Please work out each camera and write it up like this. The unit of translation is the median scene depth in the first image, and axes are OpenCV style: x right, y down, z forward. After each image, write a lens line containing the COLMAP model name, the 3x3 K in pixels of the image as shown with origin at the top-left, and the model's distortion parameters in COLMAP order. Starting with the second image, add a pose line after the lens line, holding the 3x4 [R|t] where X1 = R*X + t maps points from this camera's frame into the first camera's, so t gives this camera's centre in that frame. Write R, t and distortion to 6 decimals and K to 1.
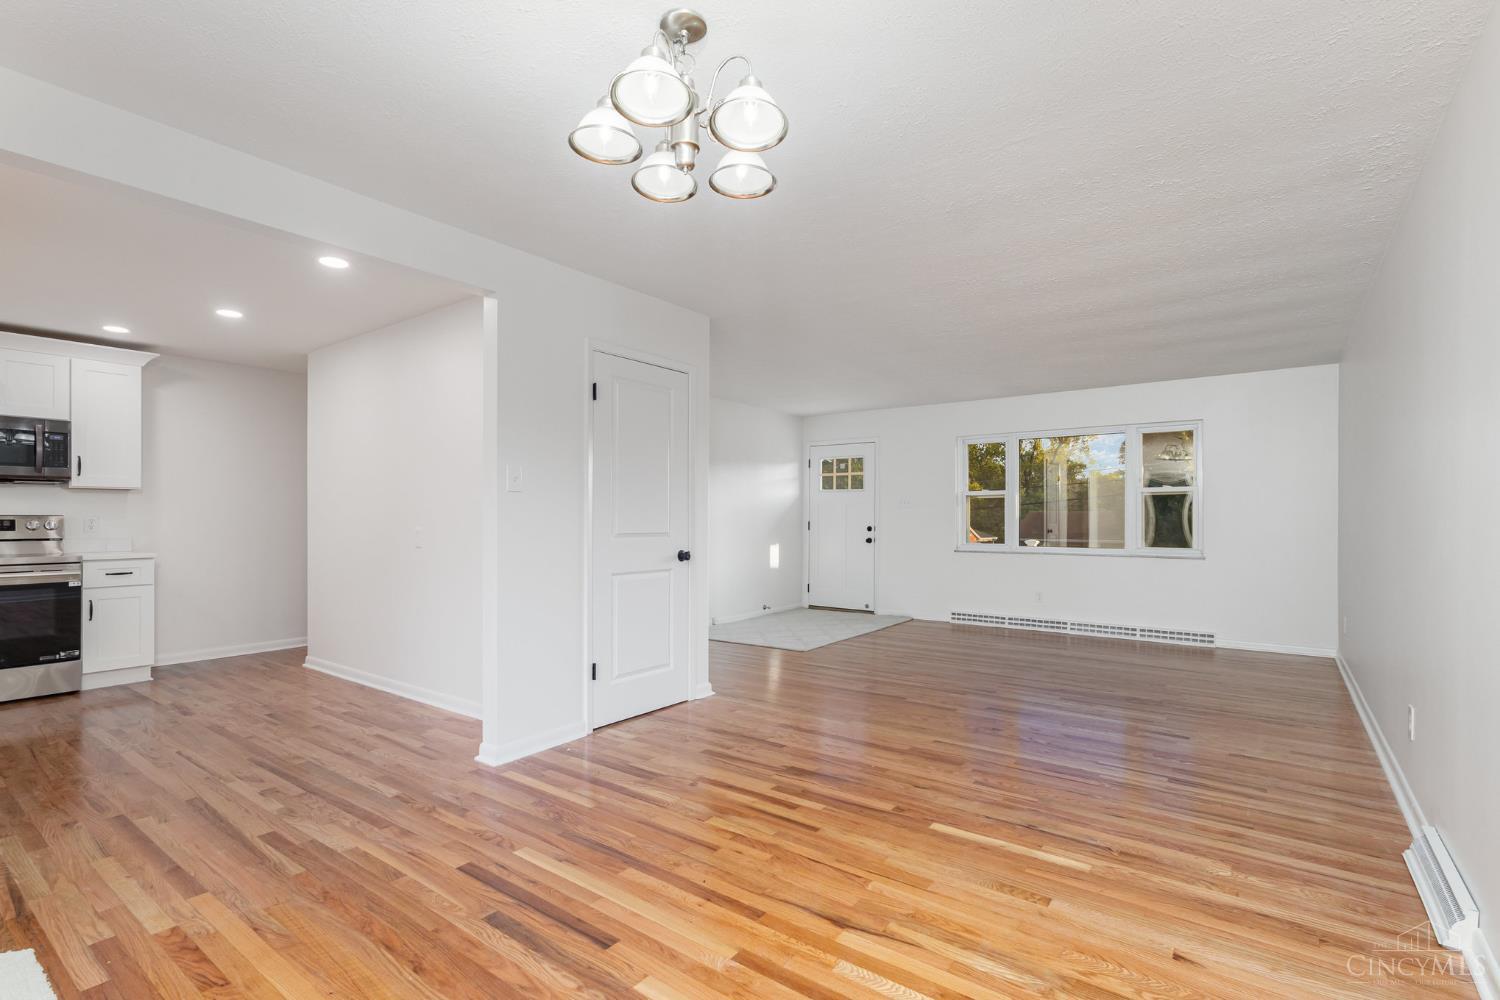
lens RADIAL K [[705.0, 0, 754.6], [0, 705.0, 520.2], [0, 0, 1]] dist [-0.001912, -0.000256]
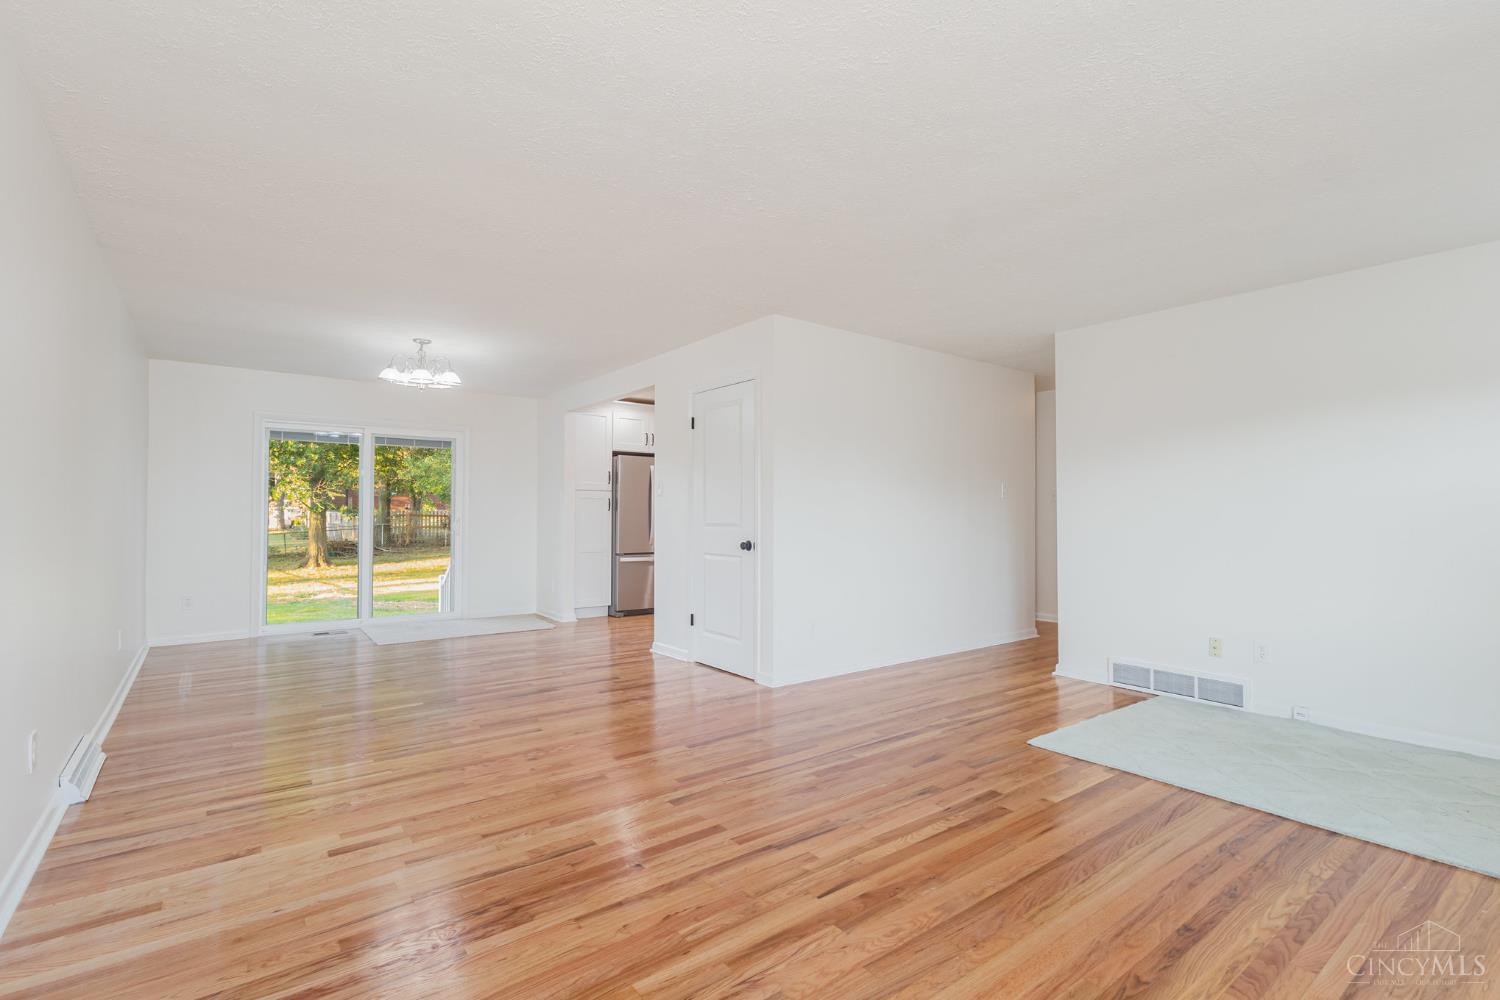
lens RADIAL K [[691.6, 0, 750.0], [0, 691.6, 500.0], [0, 0, 1]] dist [0.000584, -0.000434]
pose [[-0.278054, -0.011975, -0.960491, 1.397046], [-0.003575, 0.999928, -0.011432, -0.013431], [0.960559, 0.000255, -0.278077, 1.924317]]
